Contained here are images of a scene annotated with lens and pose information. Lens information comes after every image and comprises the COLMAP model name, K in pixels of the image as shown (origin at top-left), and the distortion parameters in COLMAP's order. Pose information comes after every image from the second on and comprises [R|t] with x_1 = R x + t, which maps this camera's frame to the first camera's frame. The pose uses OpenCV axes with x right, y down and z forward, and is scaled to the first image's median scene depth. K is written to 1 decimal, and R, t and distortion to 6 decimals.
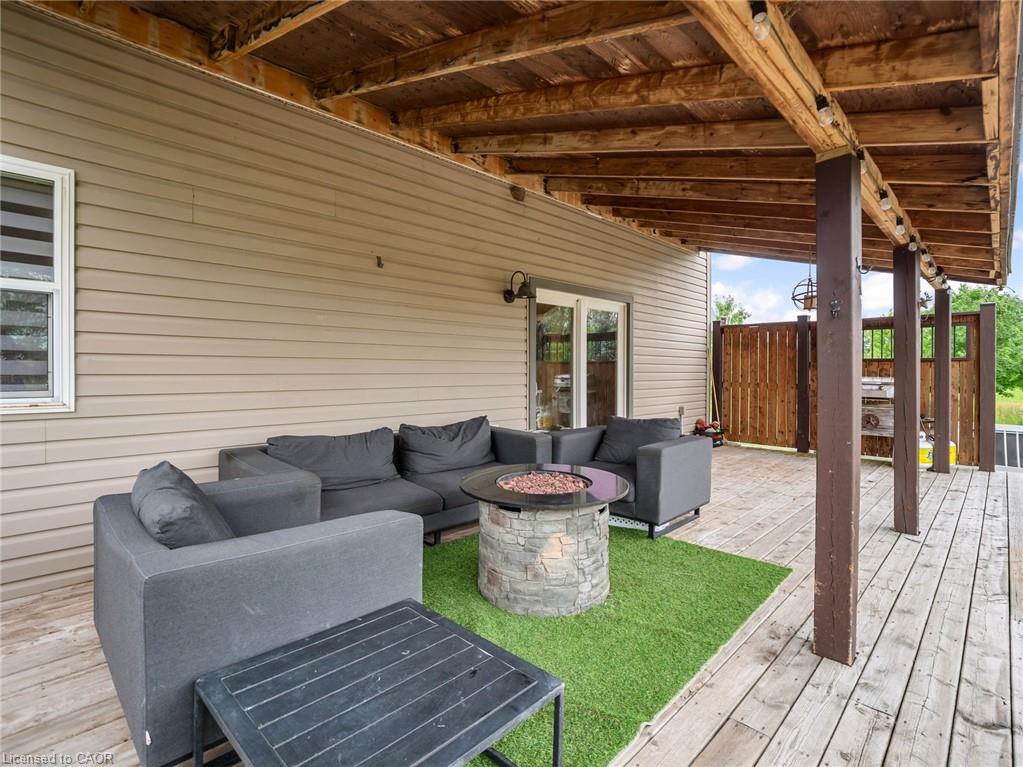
lens RADIAL K [[508.5, 0, 511.8], [0, 508.5, 367.7], [0, 0, 1]] dist [-0.001192, -0.000254]
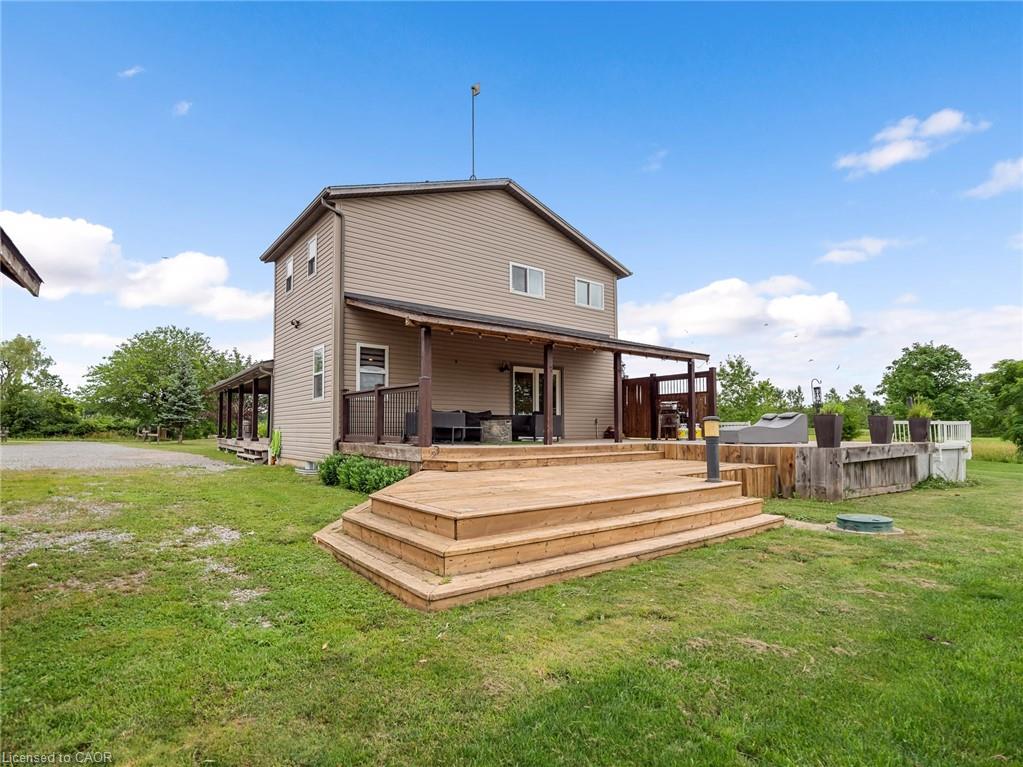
lens RADIAL K [[528.6, 0, 511.4], [0, 528.6, 420.7], [0, 0, 1]] dist [-0.000119, -0.000058]
pose [[0.989912, 0.001266, -0.141679, 0.549884], [-0.002370, 0.999968, -0.007622, 0.190268], [0.141665, 0.007881, 0.989883, -2.214460]]
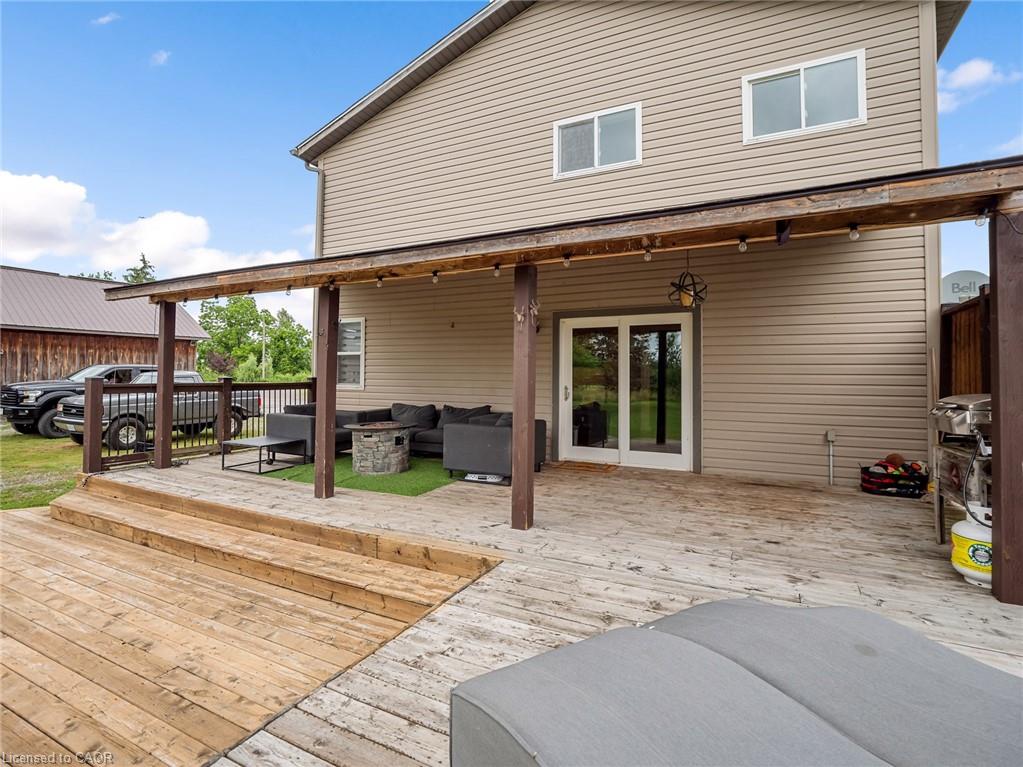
lens RADIAL K [[508.5, 0, 511.8], [0, 508.5, 367.7], [0, 0, 1]] dist [-0.001192, -0.000254]
pose [[0.306902, -0.023580, -0.951449, 1.672502], [-0.007817, 0.999597, -0.027295, 0.016019], [0.951709, 0.015814, 0.306594, 0.579994]]
